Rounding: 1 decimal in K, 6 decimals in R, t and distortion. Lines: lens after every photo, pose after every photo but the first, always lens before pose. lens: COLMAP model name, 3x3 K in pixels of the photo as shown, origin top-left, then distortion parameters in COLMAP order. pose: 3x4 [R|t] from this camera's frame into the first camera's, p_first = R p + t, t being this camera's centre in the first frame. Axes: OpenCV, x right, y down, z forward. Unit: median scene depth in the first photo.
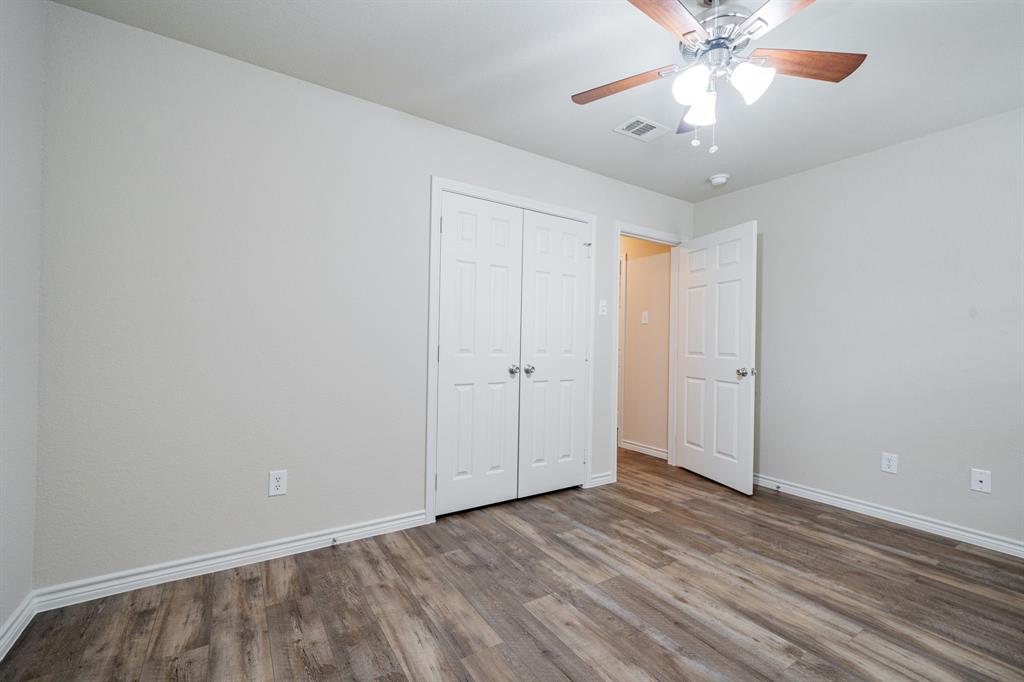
lens RADIAL K [[428.3, 0, 509.2], [0, 428.3, 342.5], [0, 0, 1]] dist [0.002246, 0.000098]
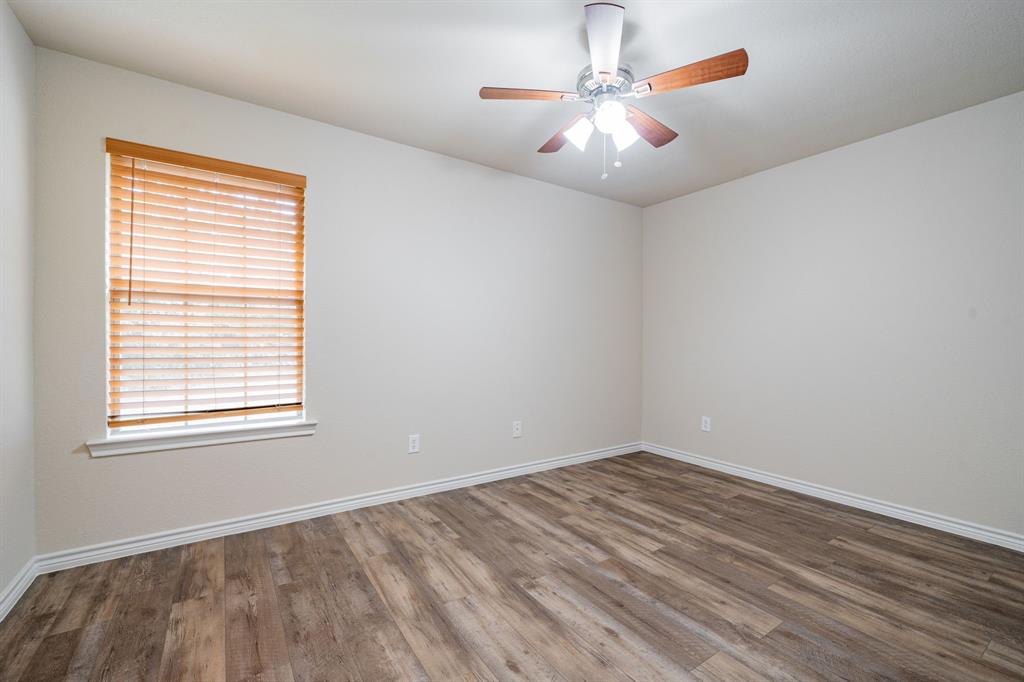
lens RADIAL K [[428.3, 0, 509.2], [0, 428.3, 342.5], [0, 0, 1]] dist [0.002246, 0.000098]
pose [[-0.999514, -0.026638, -0.016198, 0.693180], [-0.026570, 0.999637, -0.004416, 0.028074], [0.016310, -0.003984, -0.999859, 2.030685]]
